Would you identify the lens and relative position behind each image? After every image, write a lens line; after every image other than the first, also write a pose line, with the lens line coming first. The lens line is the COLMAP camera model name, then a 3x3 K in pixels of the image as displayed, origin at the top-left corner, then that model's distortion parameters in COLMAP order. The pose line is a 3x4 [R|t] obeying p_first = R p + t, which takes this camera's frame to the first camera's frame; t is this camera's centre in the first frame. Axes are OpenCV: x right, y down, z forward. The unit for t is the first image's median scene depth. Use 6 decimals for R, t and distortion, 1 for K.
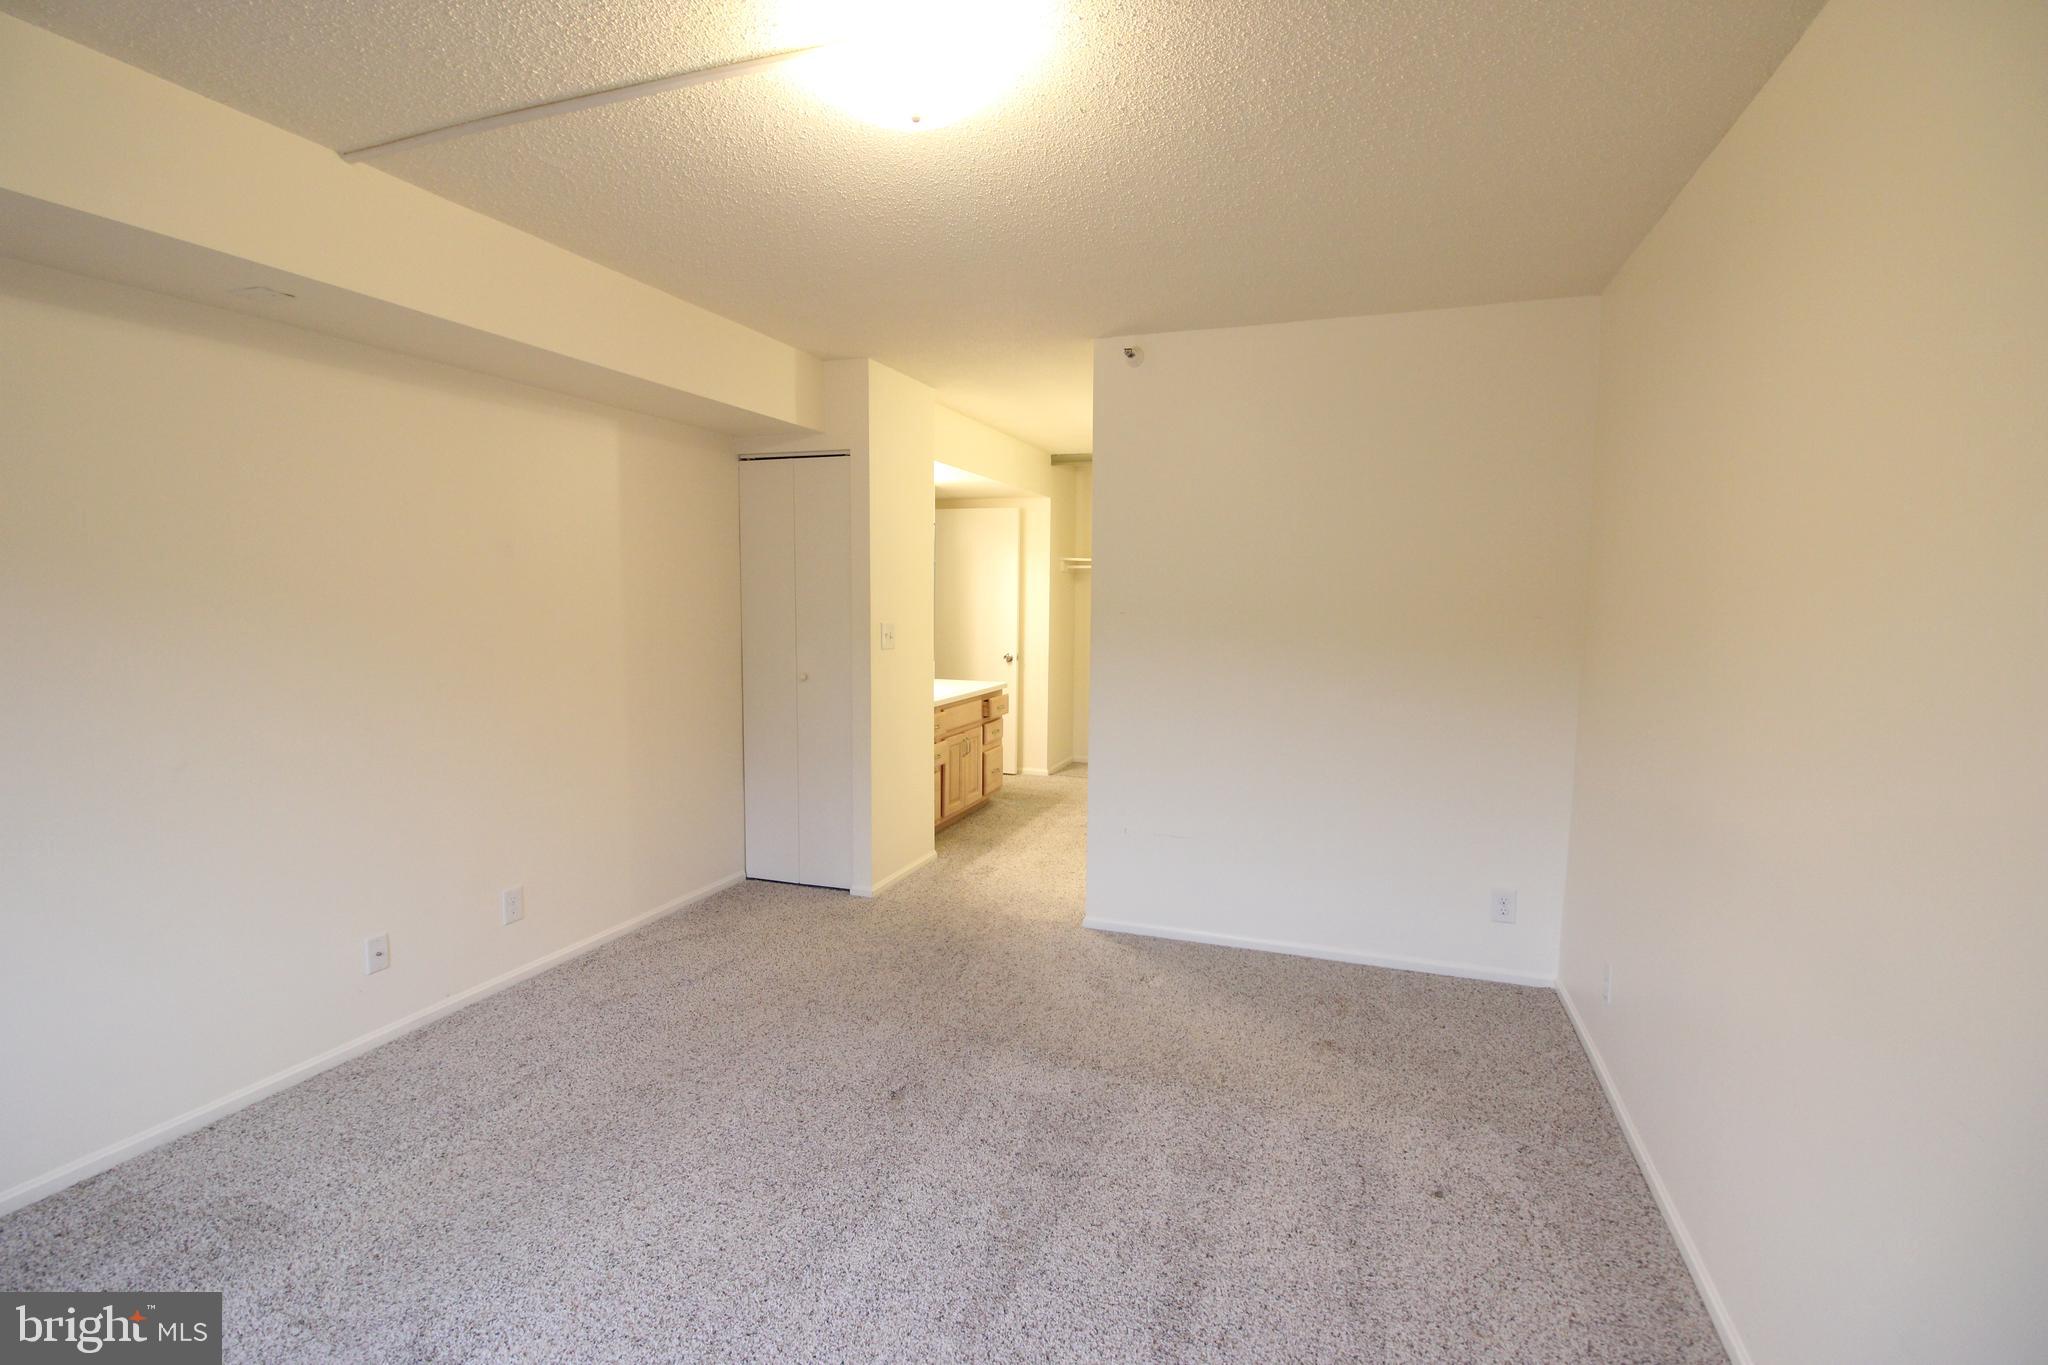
lens RADIAL K [[948.1, 0, 1022.4], [0, 948.1, 682.6], [0, 0, 1]] dist [-0.006262, -0.006559]
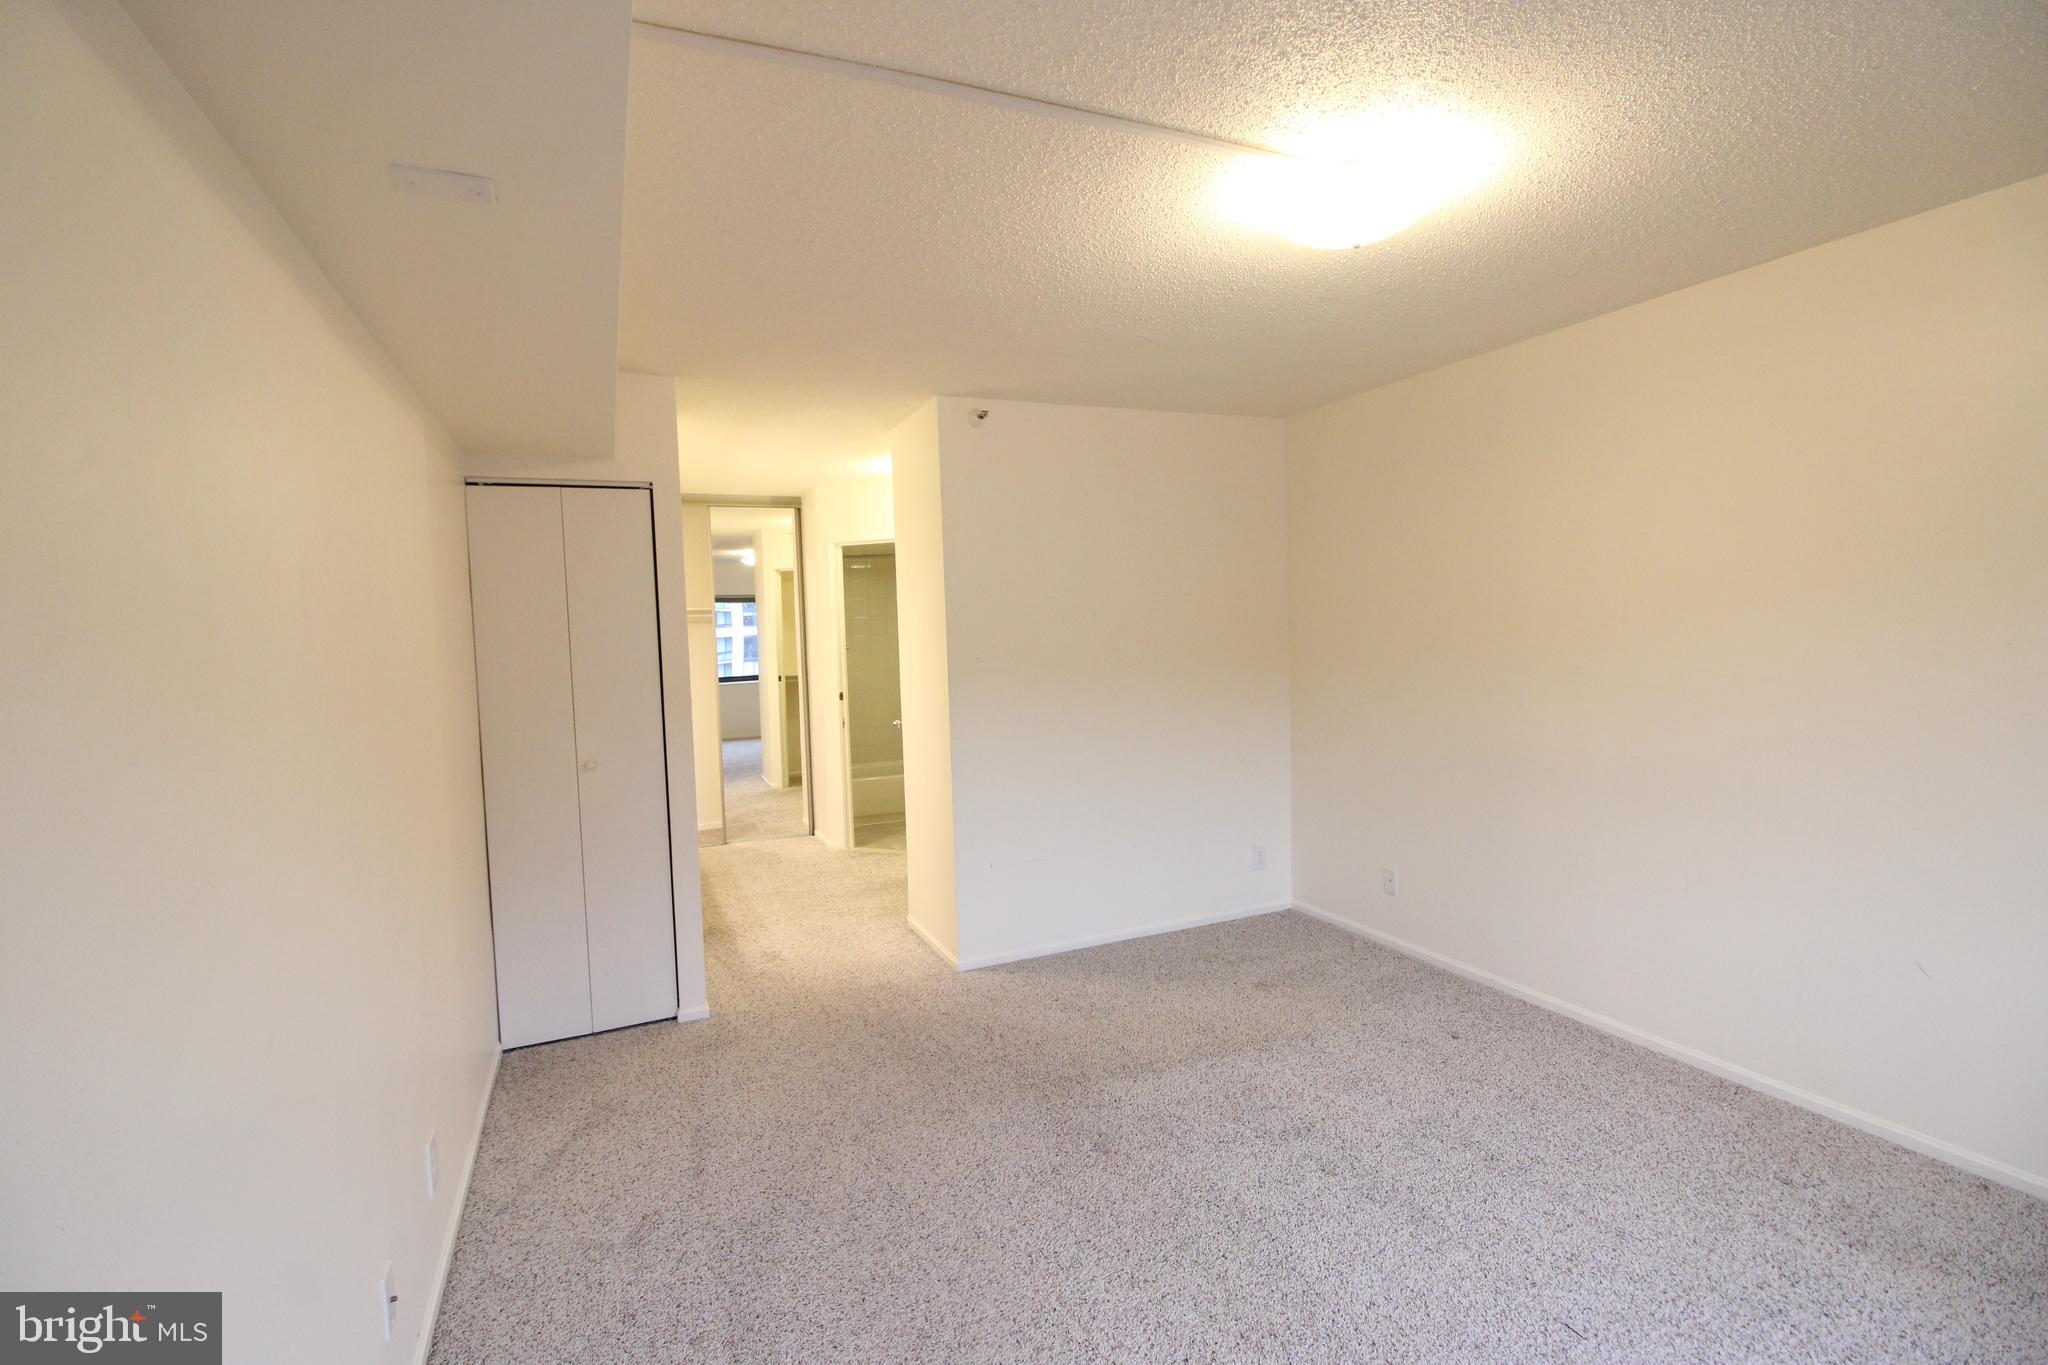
lens RADIAL K [[948.1, 0, 1023.7], [0, 948.1, 677.9], [0, 0, 1]] dist [-0.006262, -0.006559]
pose [[0.718954, -0.071309, 0.691389, -0.599992], [0.106006, 0.994336, -0.007678, -0.039702], [-0.686926, 0.078812, 0.722441, 0.215962]]
